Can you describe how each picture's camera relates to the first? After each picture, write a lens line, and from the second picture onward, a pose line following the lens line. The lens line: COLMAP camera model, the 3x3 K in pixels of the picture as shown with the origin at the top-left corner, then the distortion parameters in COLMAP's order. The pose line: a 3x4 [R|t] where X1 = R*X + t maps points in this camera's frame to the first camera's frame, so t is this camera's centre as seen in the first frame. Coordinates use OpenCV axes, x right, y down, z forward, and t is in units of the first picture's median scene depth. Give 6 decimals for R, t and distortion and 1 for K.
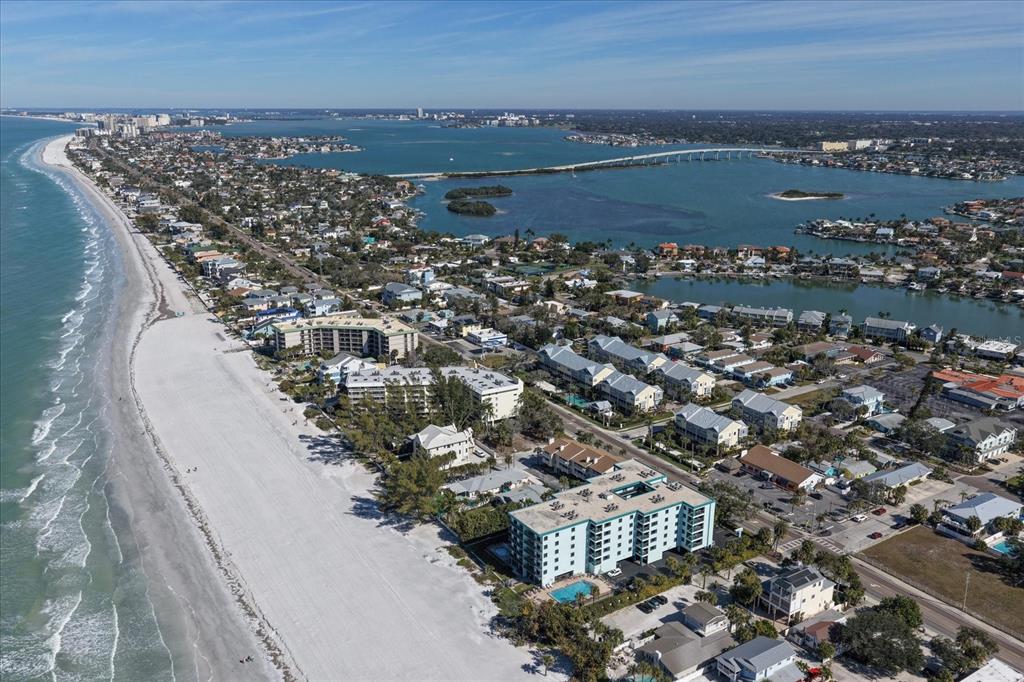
lens RADIAL K [[849.7, 0, 512.0], [0, 849.7, 341.0], [0, 0, 1]] dist [0.000295, 0.010803]
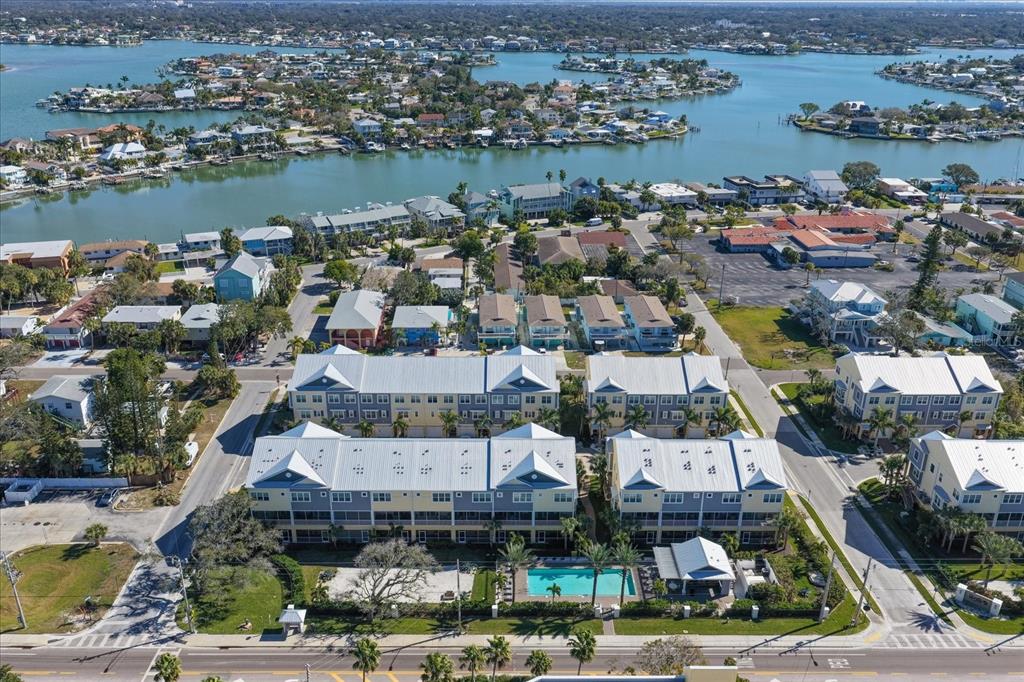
lens RADIAL K [[849.7, 0, 512.0], [0, 849.7, 341.0], [0, 0, 1]] dist [0.000295, 0.010803]
pose [[0.505579, -0.323494, 0.799839, -0.108293], [0.225327, 0.944381, 0.239525, -0.064319], [-0.832837, 0.059126, 0.550351, 0.603975]]
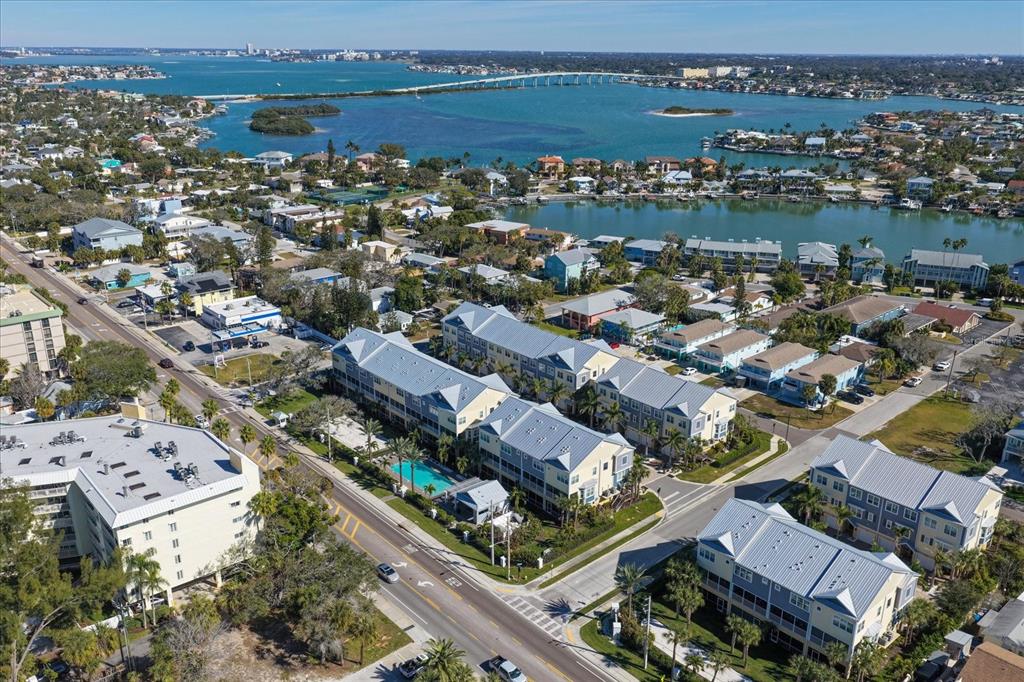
lens RADIAL K [[849.7, 0, 512.0], [0, 849.7, 341.0], [0, 0, 1]] dist [0.000295, 0.010803]
pose [[0.984900, -0.052337, 0.165022, 0.039871], [0.042094, 0.996999, 0.064970, -0.013393], [-0.167927, -0.057043, 0.984148, 0.423951]]
